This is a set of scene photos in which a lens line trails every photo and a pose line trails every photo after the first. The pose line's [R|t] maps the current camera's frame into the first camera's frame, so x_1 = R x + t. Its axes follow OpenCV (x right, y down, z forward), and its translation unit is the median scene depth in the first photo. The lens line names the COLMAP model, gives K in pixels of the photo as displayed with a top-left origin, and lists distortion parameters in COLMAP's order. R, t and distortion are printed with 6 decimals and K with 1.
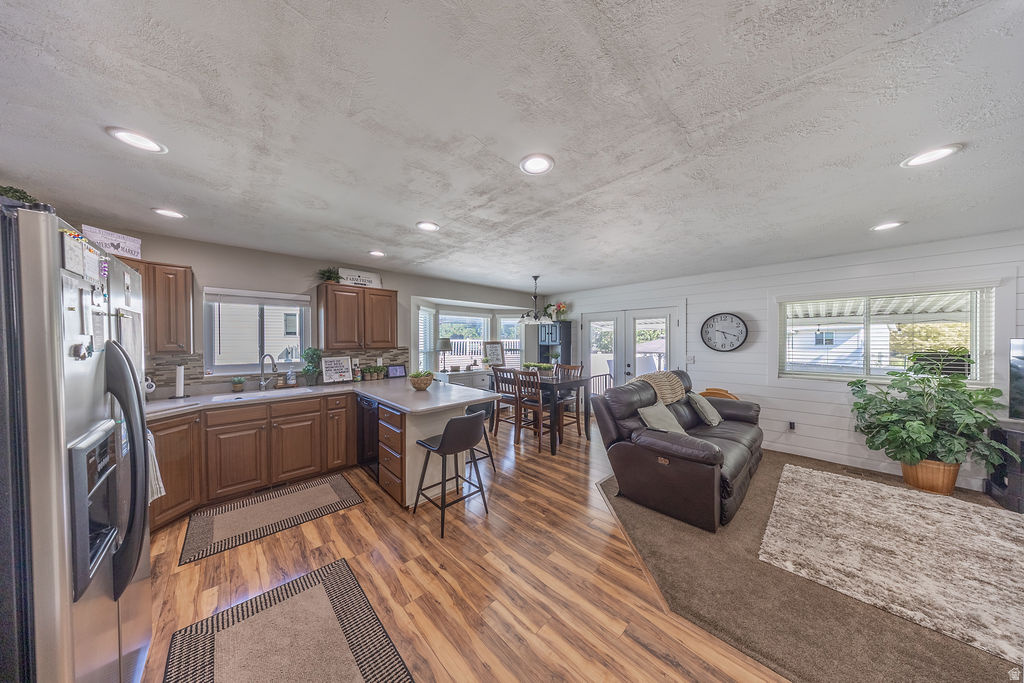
lens RADIAL K [[301.1, 0, 520.9], [0, 301.1, 342.2], [0, 0, 1]] dist [-0.000777, -0.000043]
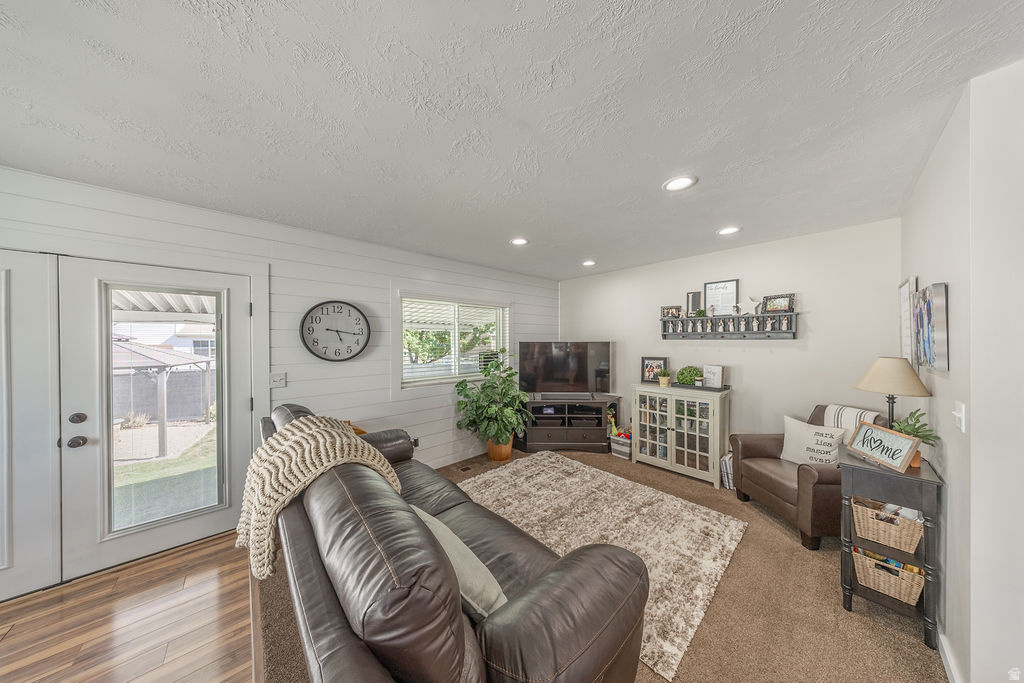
lens RADIAL K [[301.1, 0, 520.9], [0, 301.1, 342.2], [0, 0, 1]] dist [-0.000777, -0.000043]
pose [[0.060995, -0.004764, 0.998127, 0.070636], [0.007266, 0.999964, 0.004329, -0.011575], [-0.998112, 0.006988, 0.061027, 0.726478]]
